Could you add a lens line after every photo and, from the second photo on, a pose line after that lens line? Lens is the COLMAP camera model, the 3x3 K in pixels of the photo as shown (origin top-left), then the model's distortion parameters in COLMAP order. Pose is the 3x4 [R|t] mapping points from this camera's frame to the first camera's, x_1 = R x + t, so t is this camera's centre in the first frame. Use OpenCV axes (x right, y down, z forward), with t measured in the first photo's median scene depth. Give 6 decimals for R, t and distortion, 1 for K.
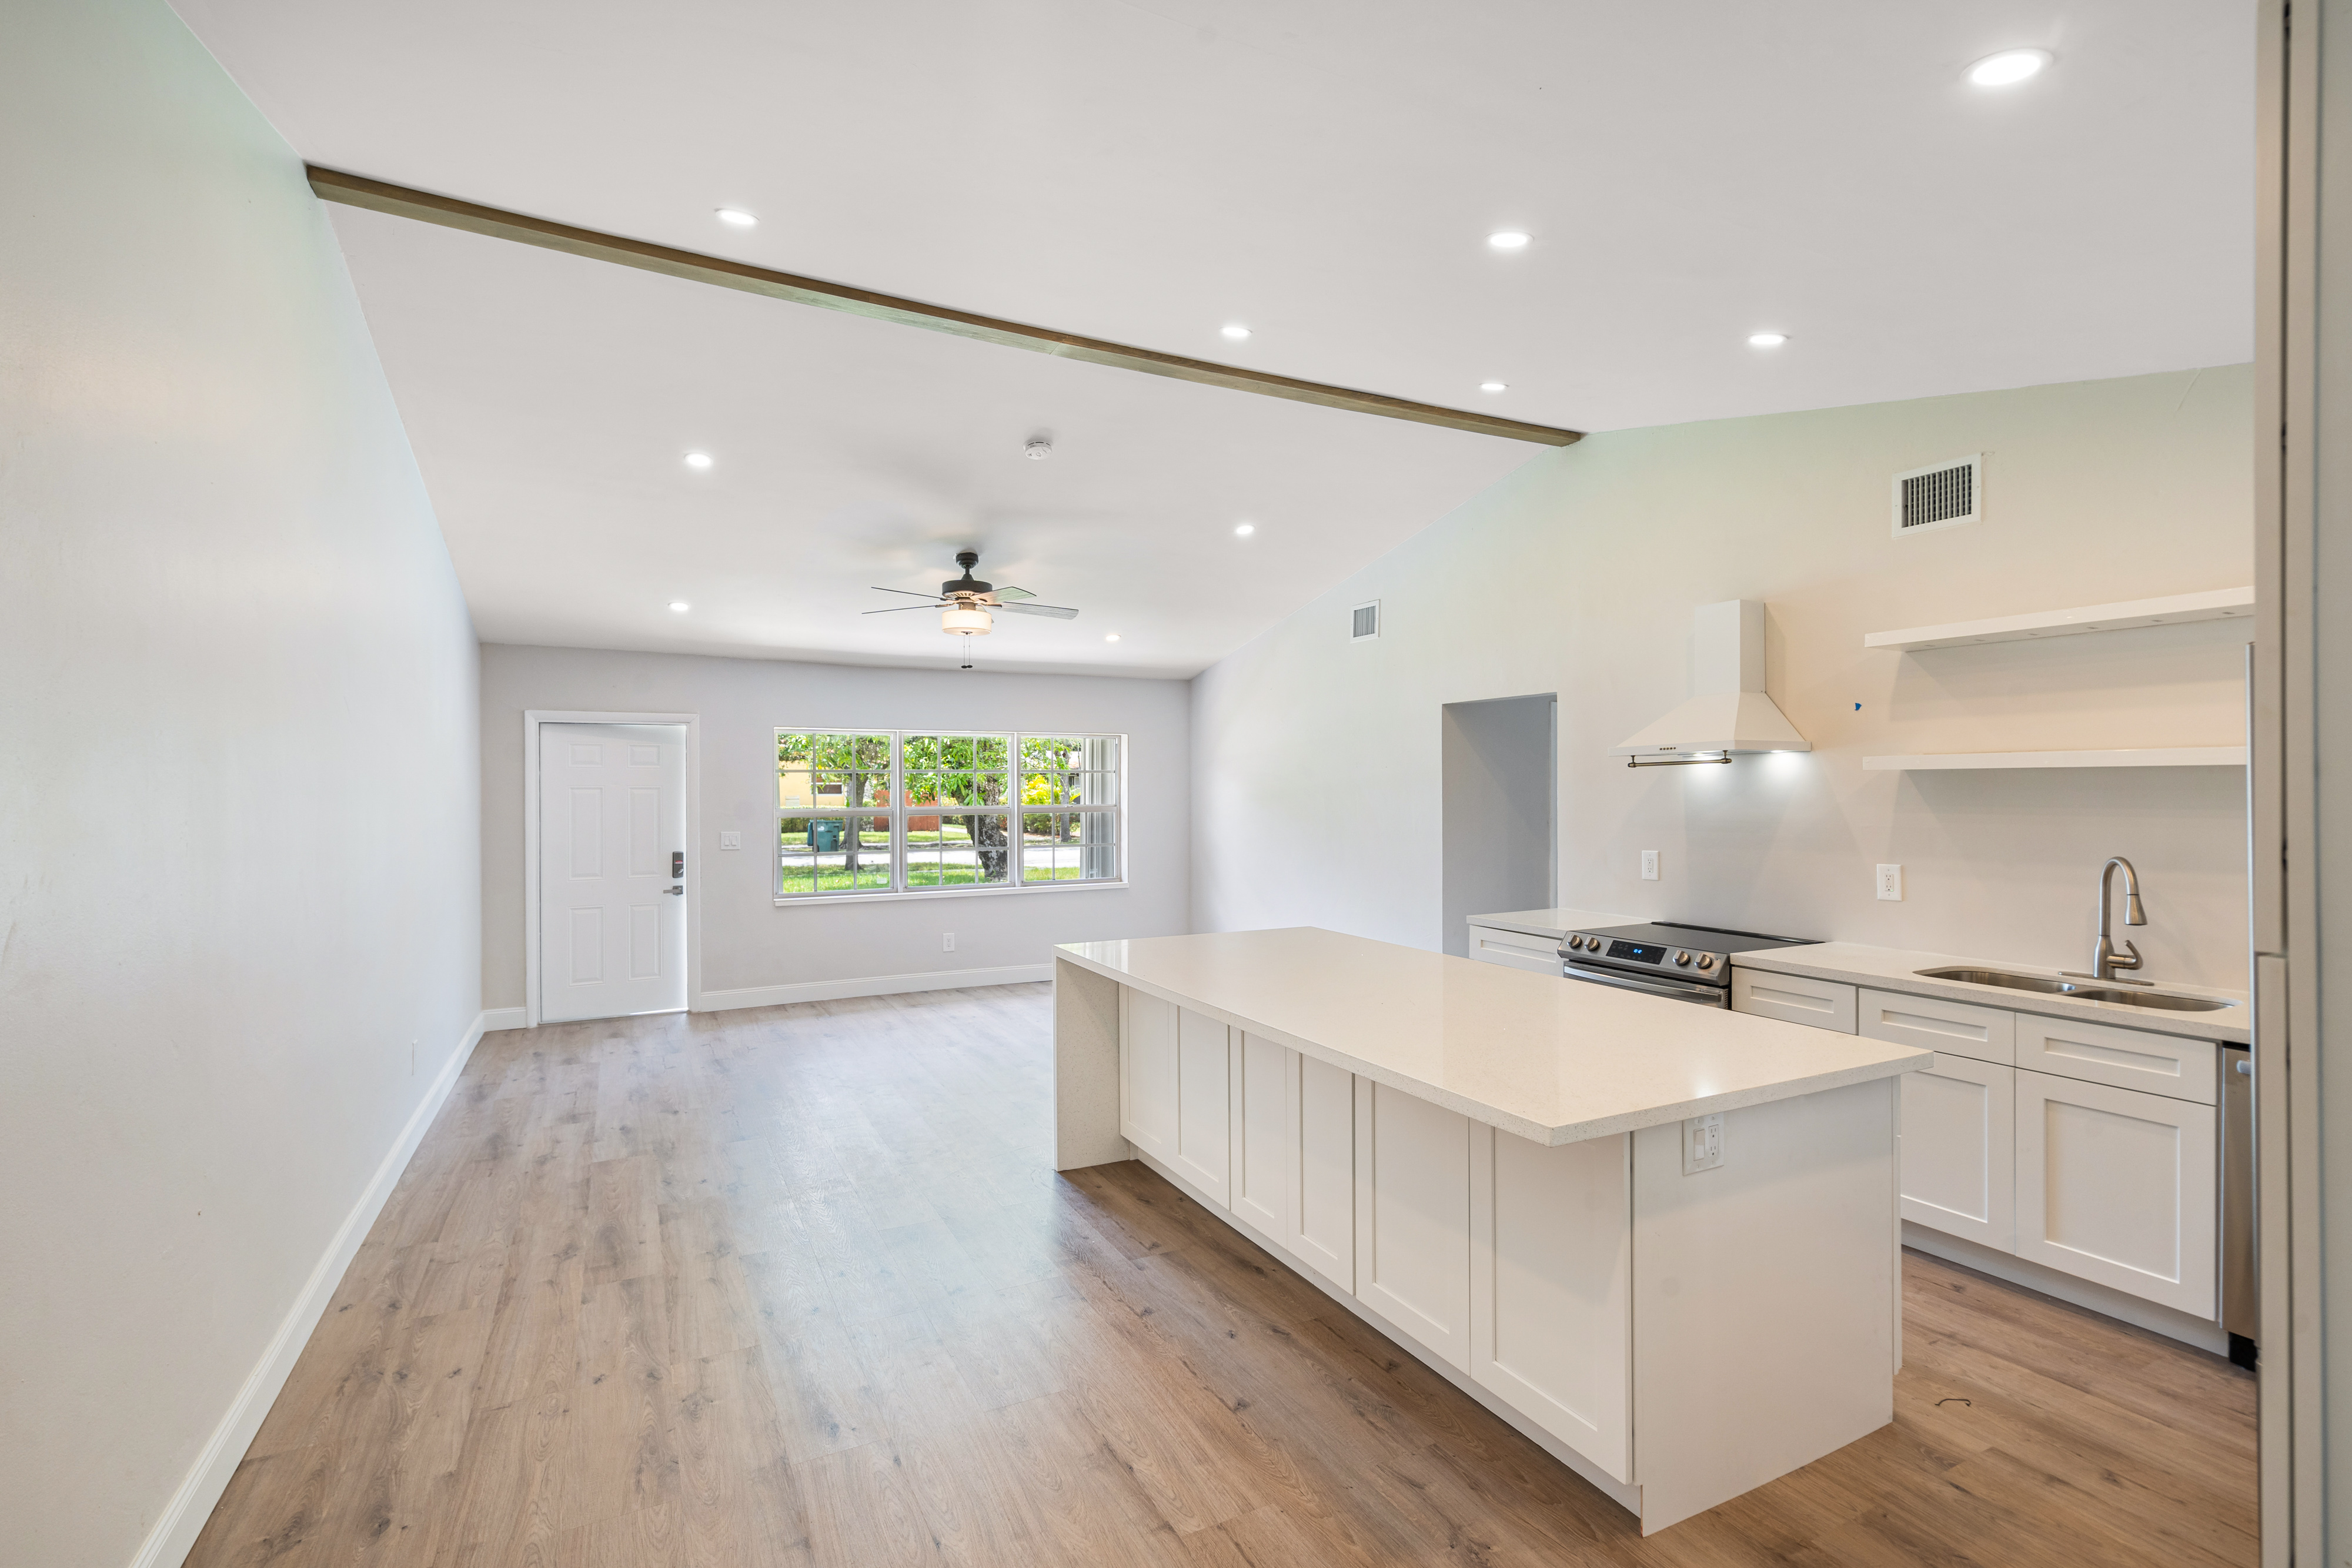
lens RADIAL K [[1093.7, 0, 1144.5], [0, 1093.7, 795.9], [0, 0, 1]] dist [-0.007082, 0.002696]
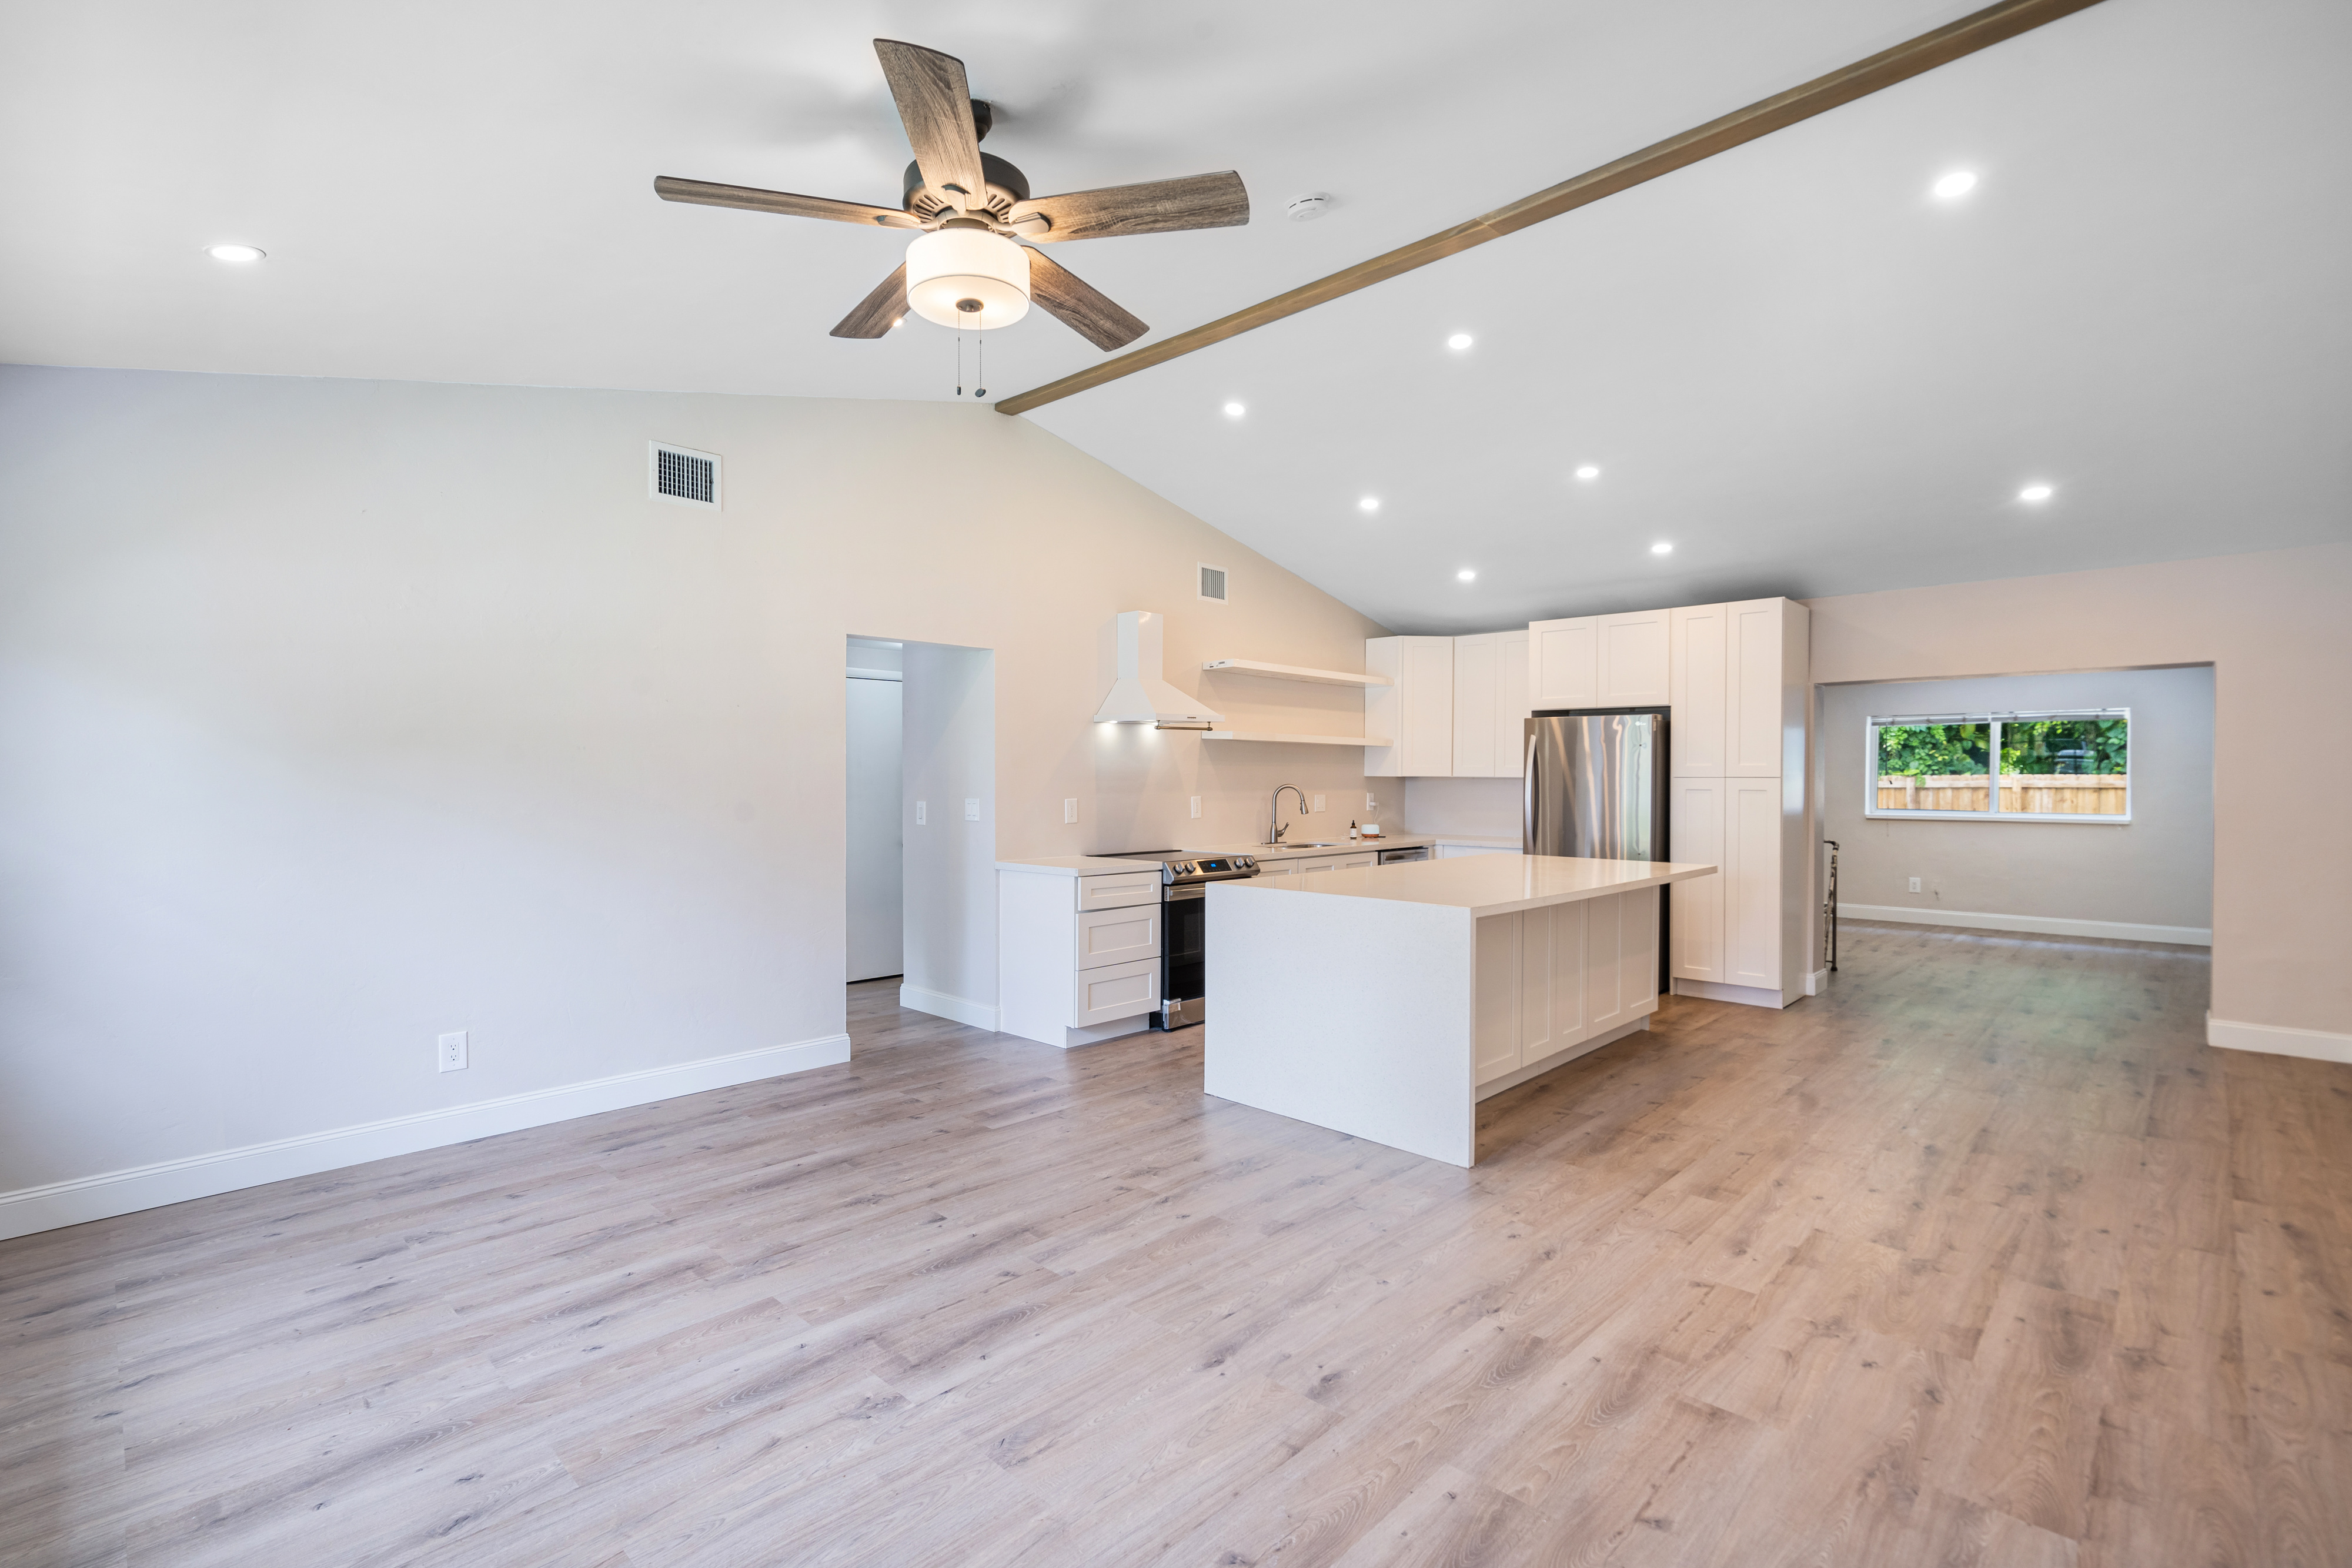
lens RADIAL K [[1093.7, 0, 1177.3], [0, 1093.7, 790.6], [0, 0, 1]] dist [-0.007082, 0.002696]
pose [[-0.362161, -0.004401, 0.932105, -0.839828], [0.010349, 0.999908, 0.008742, 0.038581], [-0.932058, 0.012812, -0.362082, 1.604232]]
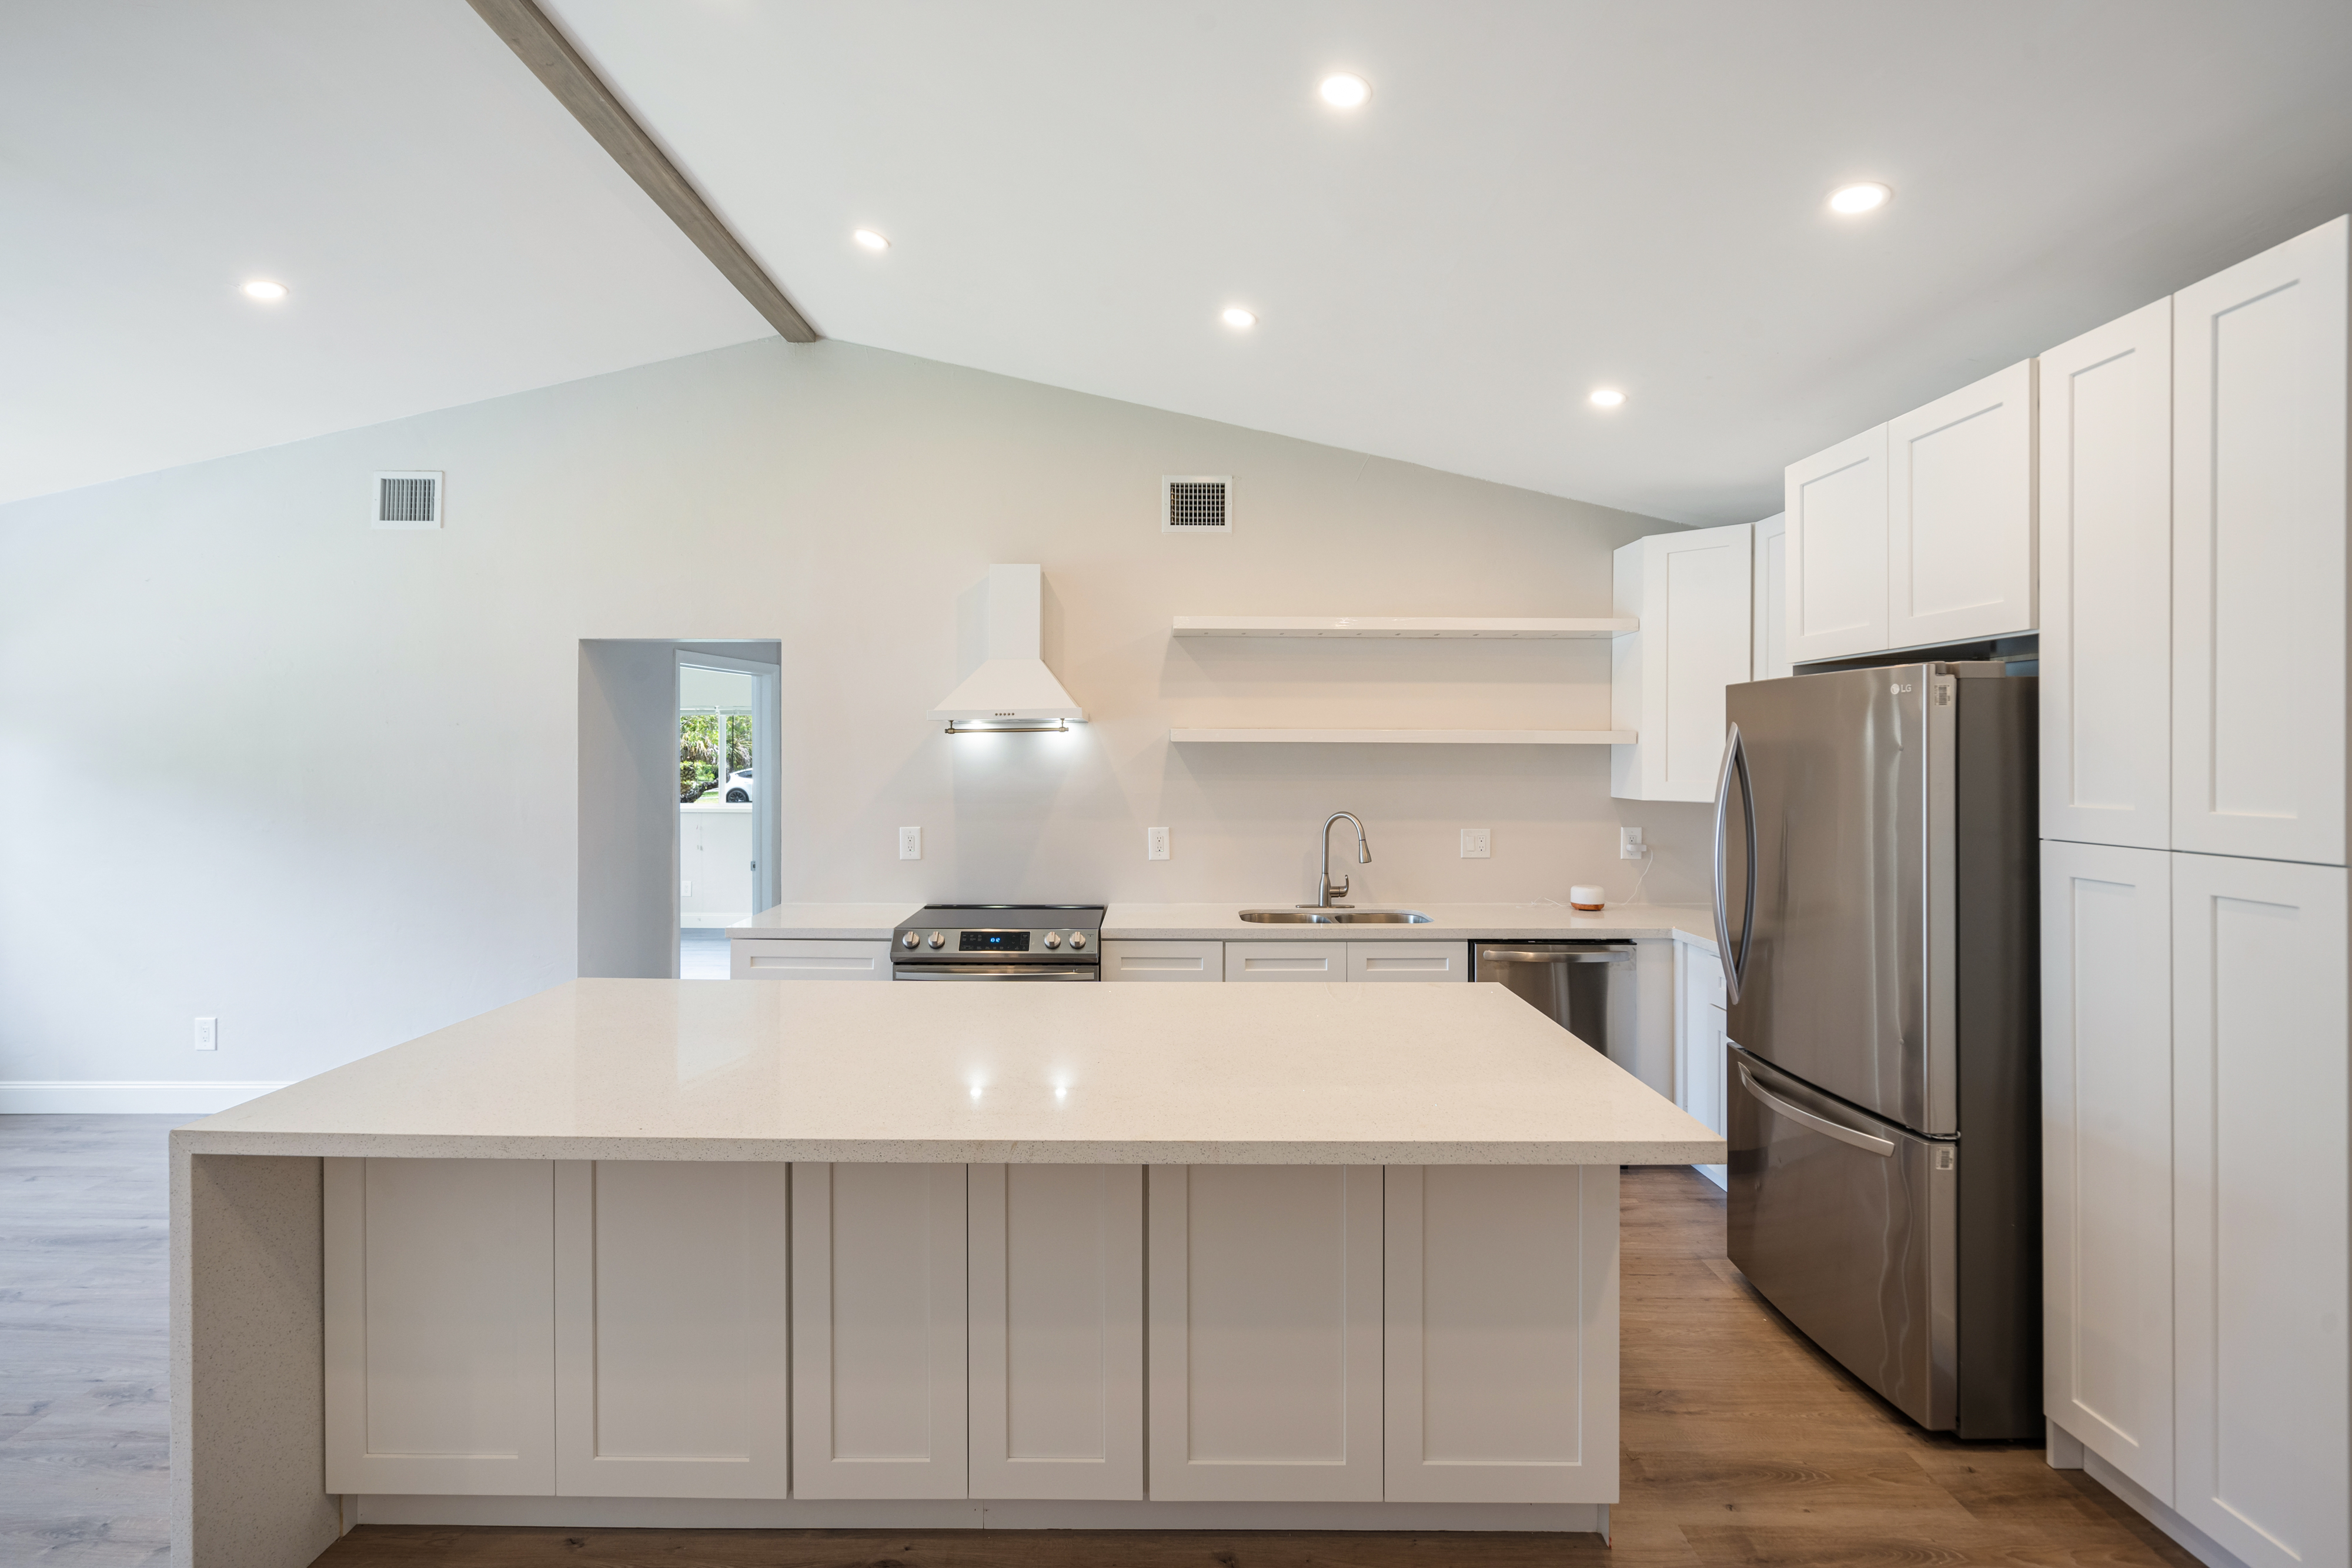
lens RADIAL K [[1093.7, 0, 1173.3], [0, 1093.7, 756.2], [0, 0, 1]] dist [-0.007082, 0.002696]
pose [[0.434238, 0.008500, 0.900758, -0.301575], [0.002977, 0.999936, -0.010872, 0.002778], [-0.900793, 0.007403, 0.434186, 0.499334]]
